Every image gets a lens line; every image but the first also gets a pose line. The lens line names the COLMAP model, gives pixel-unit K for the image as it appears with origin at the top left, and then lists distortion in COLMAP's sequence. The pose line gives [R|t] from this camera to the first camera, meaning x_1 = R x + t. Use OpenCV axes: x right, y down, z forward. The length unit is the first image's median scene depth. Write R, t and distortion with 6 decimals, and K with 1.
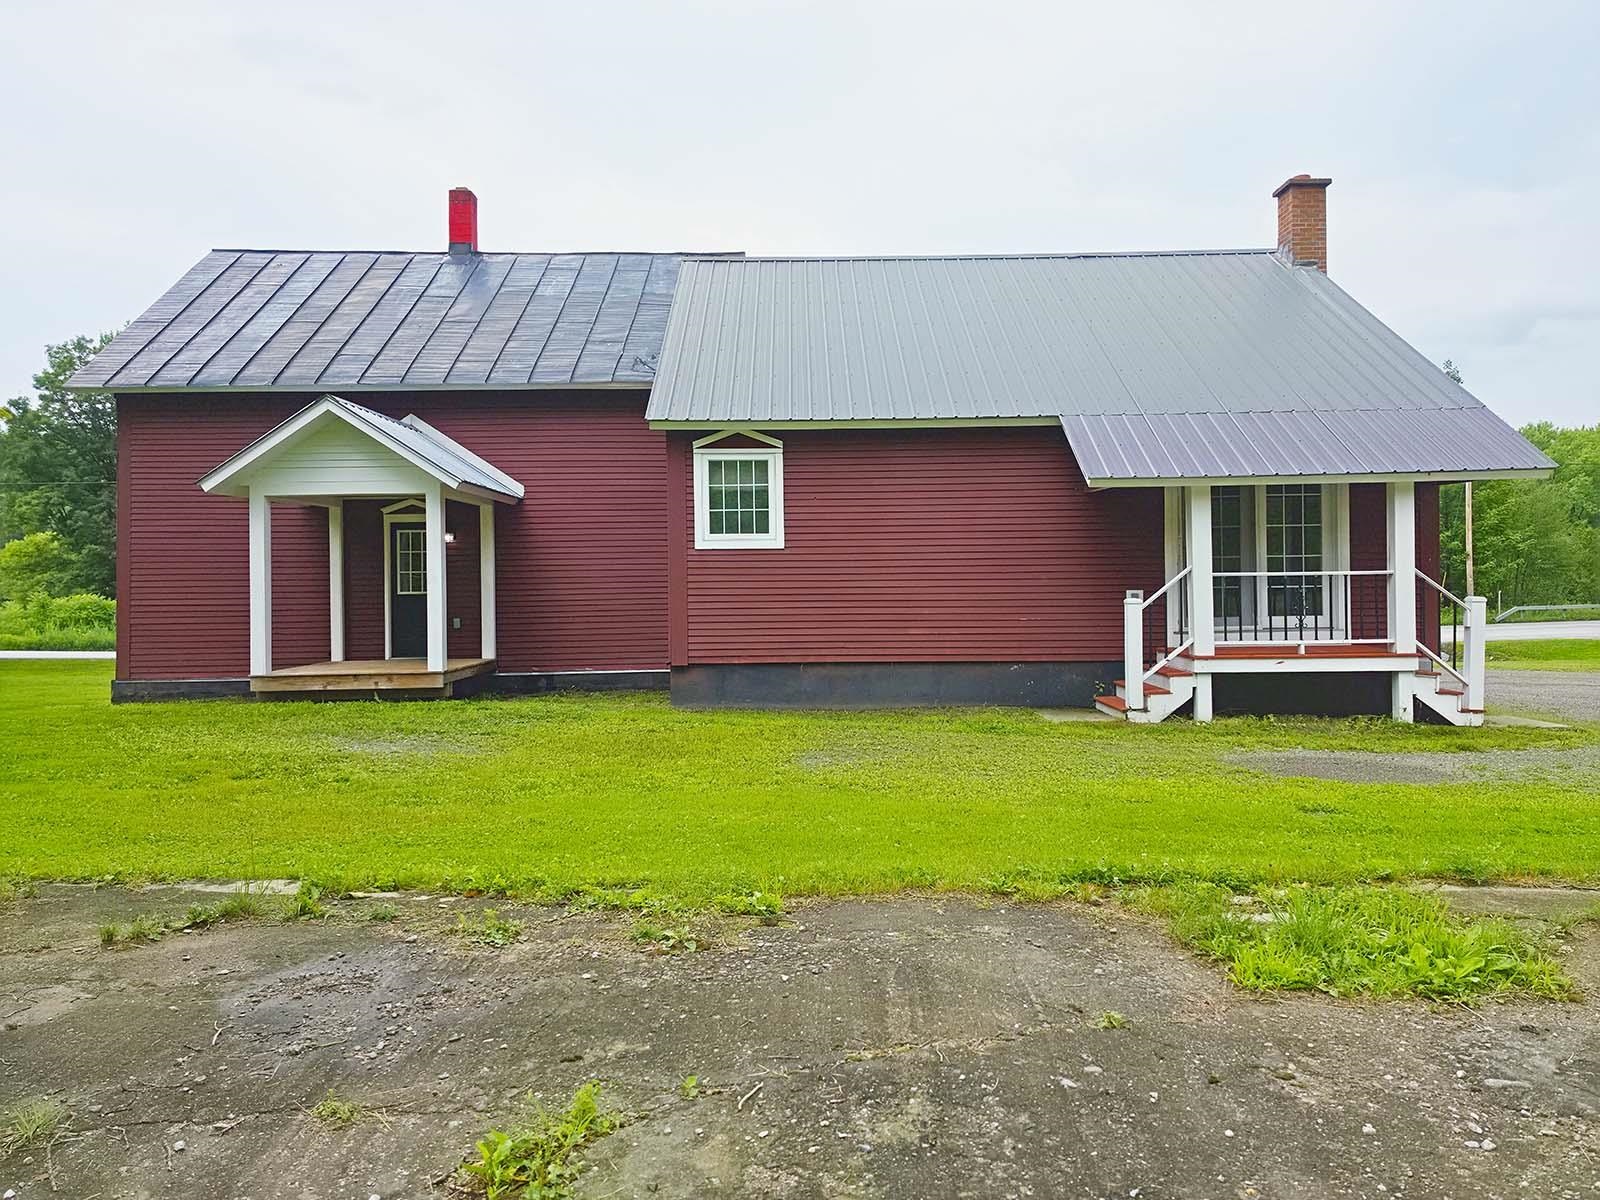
lens RADIAL K [[1073.8, 0, 799.3], [0, 1073.8, 599.5], [0, 0, 1]] dist [0.053034, -0.006743]
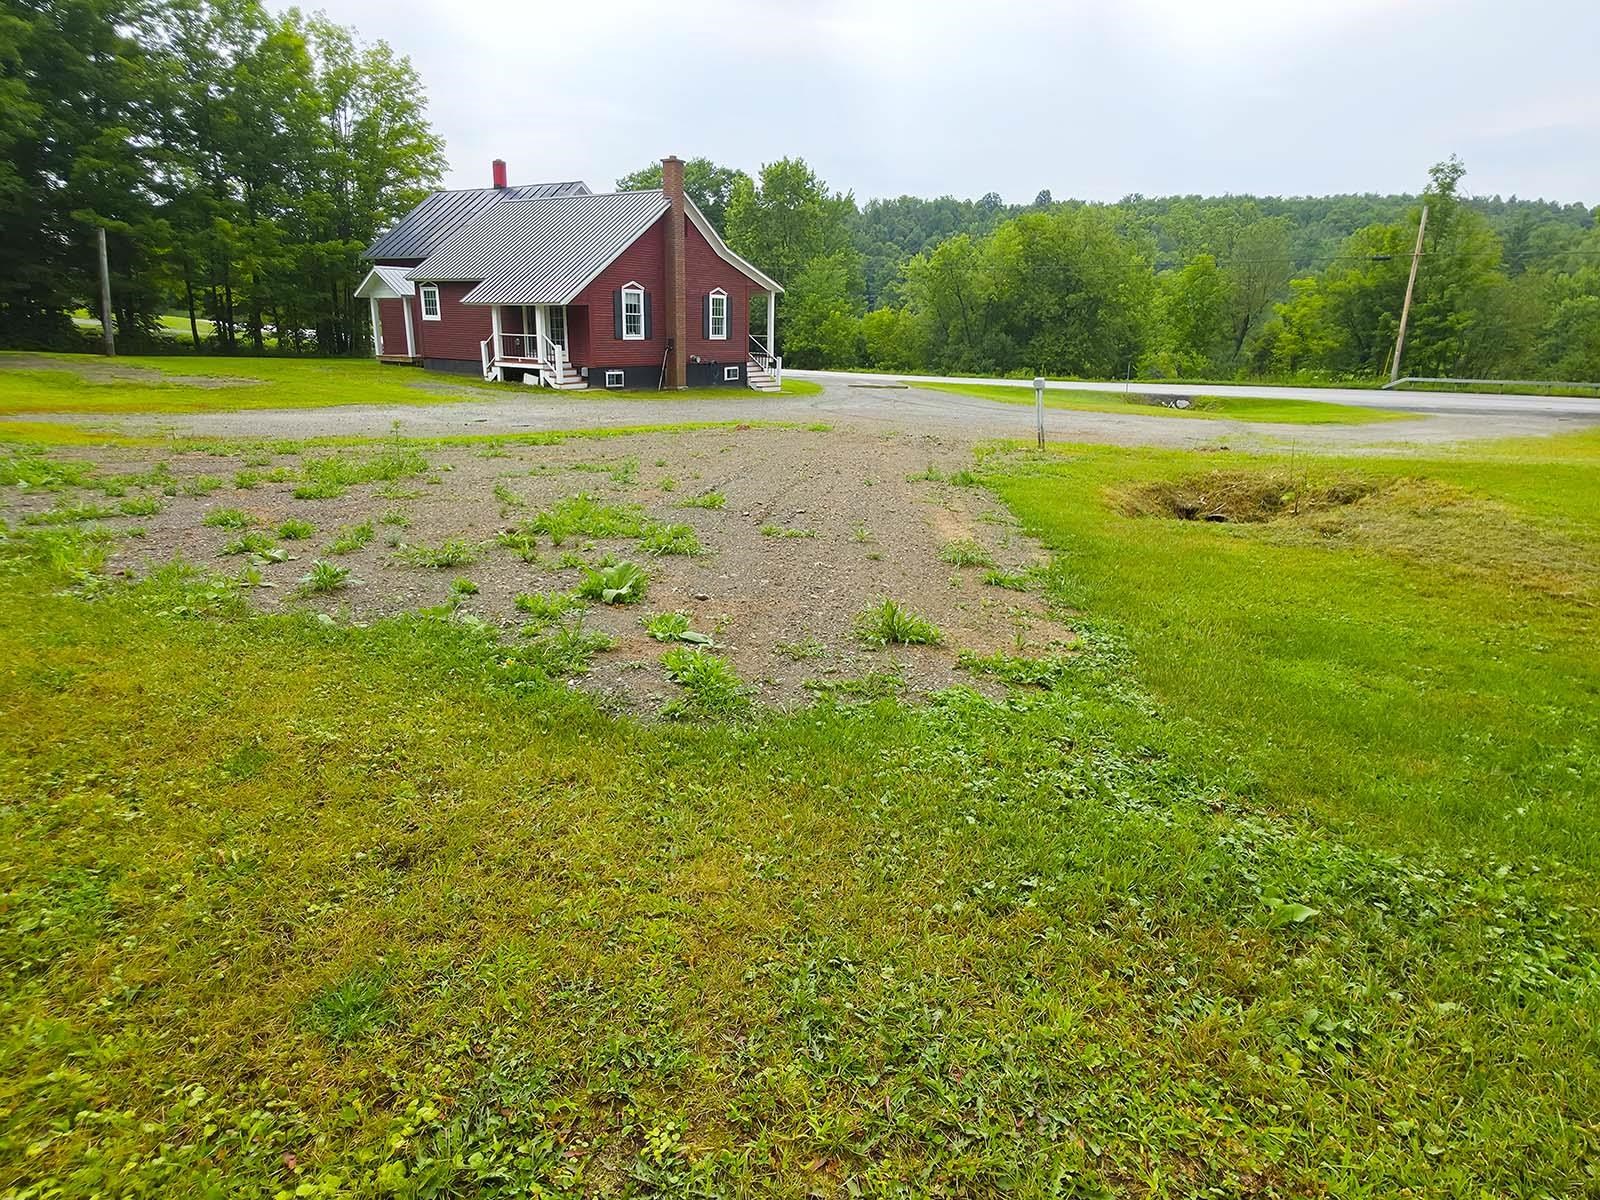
lens RADIAL K [[834.4, 0, 797.4], [0, 834.4, 597.4], [0, 0, 1]] dist [0.003741, 0.000336]
pose [[0.848821, 0.197987, -0.490208, 2.258271], [-0.054523, 0.955068, 0.291328, -0.043035], [0.525861, -0.220558, 0.821477, -0.656848]]
